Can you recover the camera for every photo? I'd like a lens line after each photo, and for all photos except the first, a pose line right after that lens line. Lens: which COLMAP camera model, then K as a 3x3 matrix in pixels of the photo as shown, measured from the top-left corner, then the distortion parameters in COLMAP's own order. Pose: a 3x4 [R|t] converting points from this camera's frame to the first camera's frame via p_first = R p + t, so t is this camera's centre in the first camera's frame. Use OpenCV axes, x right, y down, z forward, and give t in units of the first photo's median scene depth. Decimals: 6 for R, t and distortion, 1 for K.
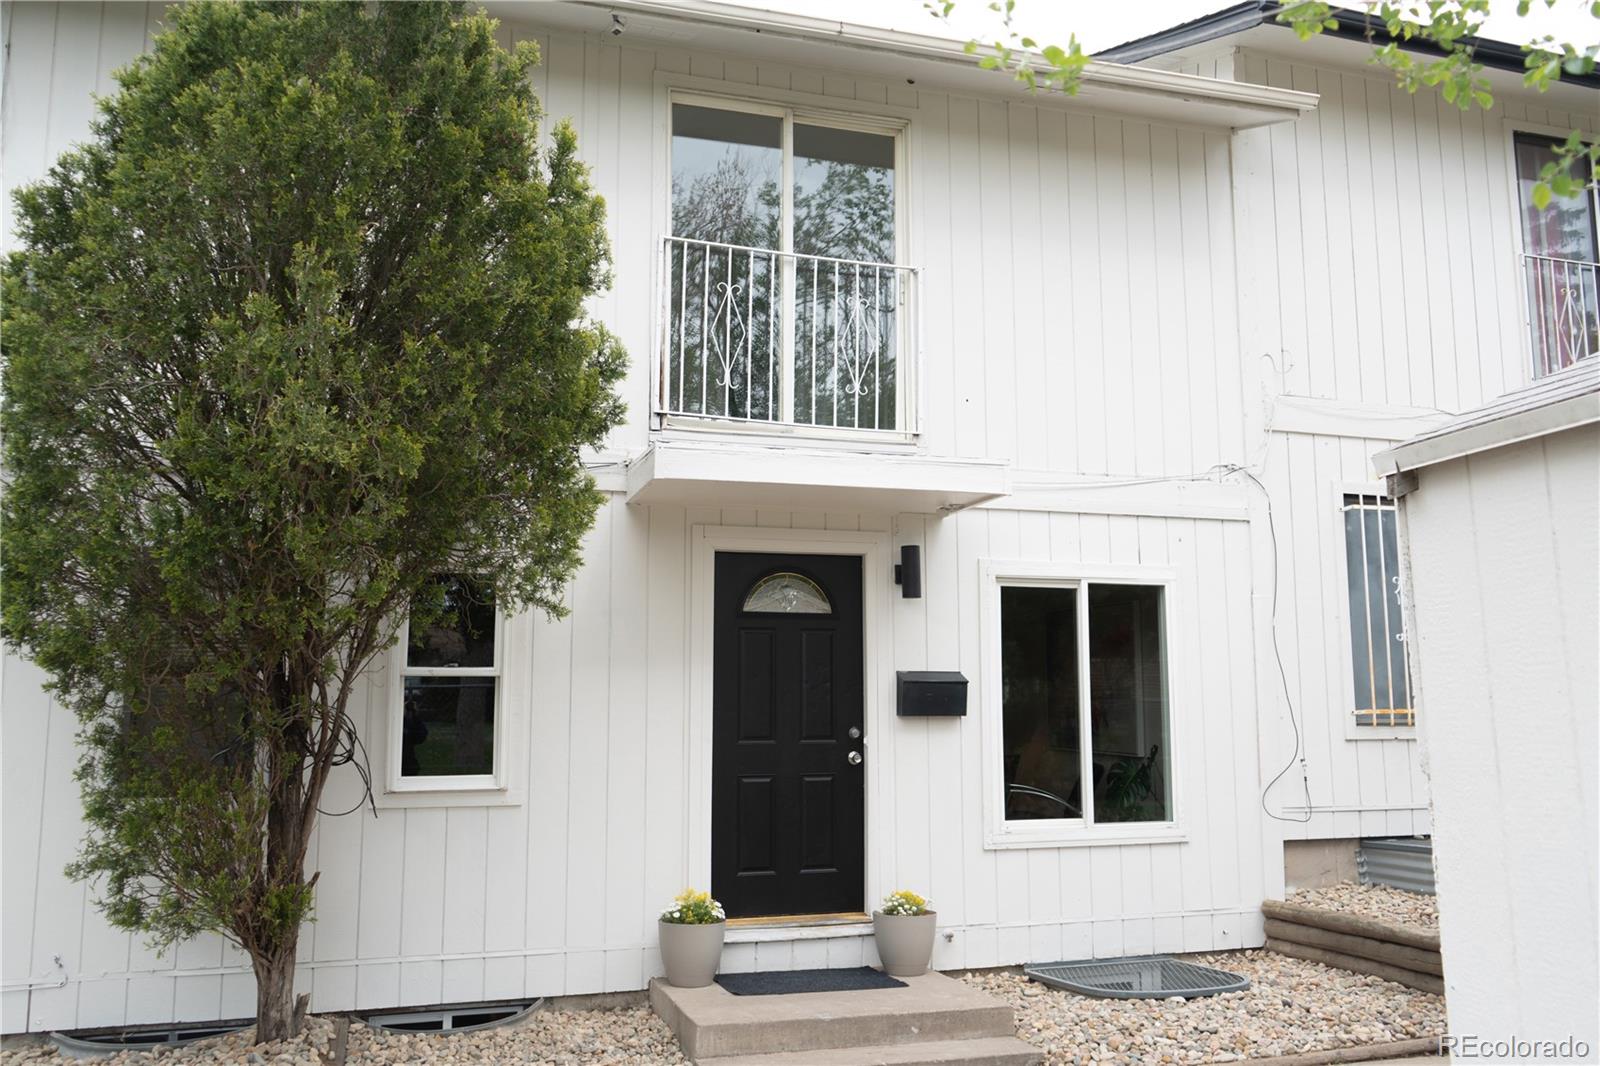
lens RADIAL K [[1287.6, 0, 802.0], [0, 1287.6, 531.9], [0, 0, 1]] dist [-0.011702, 0.008146]
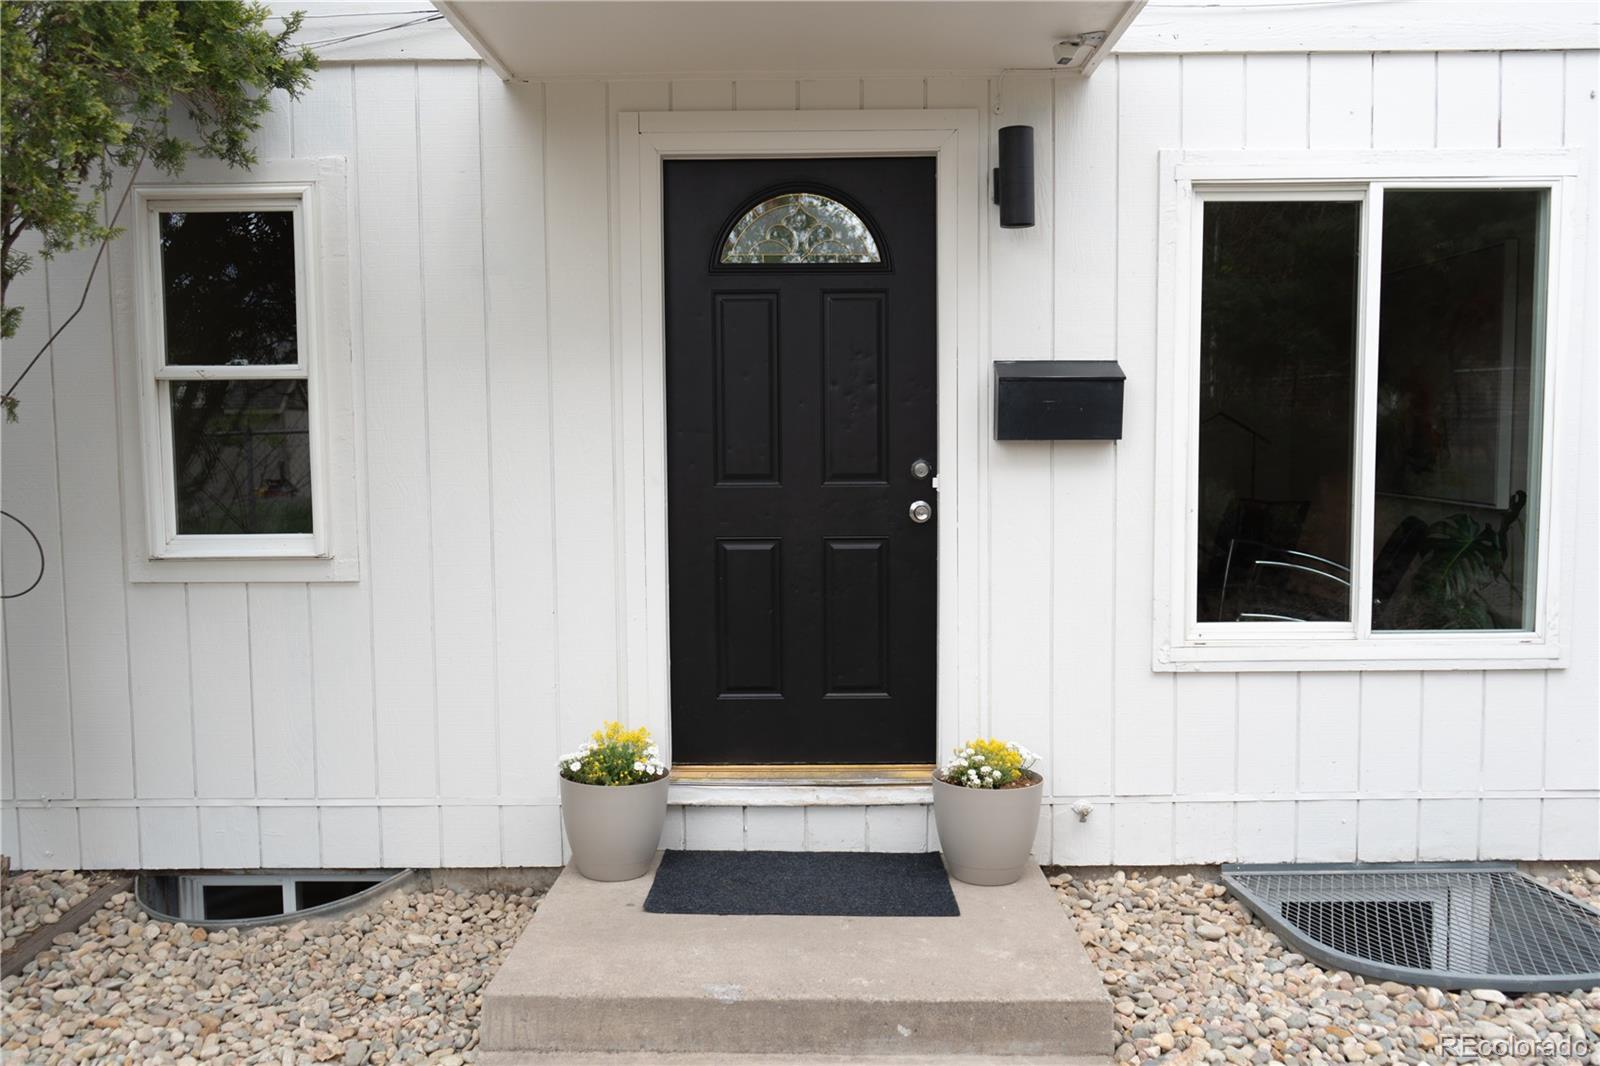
lens RADIAL K [[1287.6, 0, 797.5], [0, 1287.6, 532.5], [0, 0, 1]] dist [-0.011702, 0.008146]
pose [[0.954537, 0.016939, -0.297609, 0.164512], [0.044419, 0.979155, 0.198200, 0.067850], [0.294763, -0.202409, 0.933887, 0.444510]]
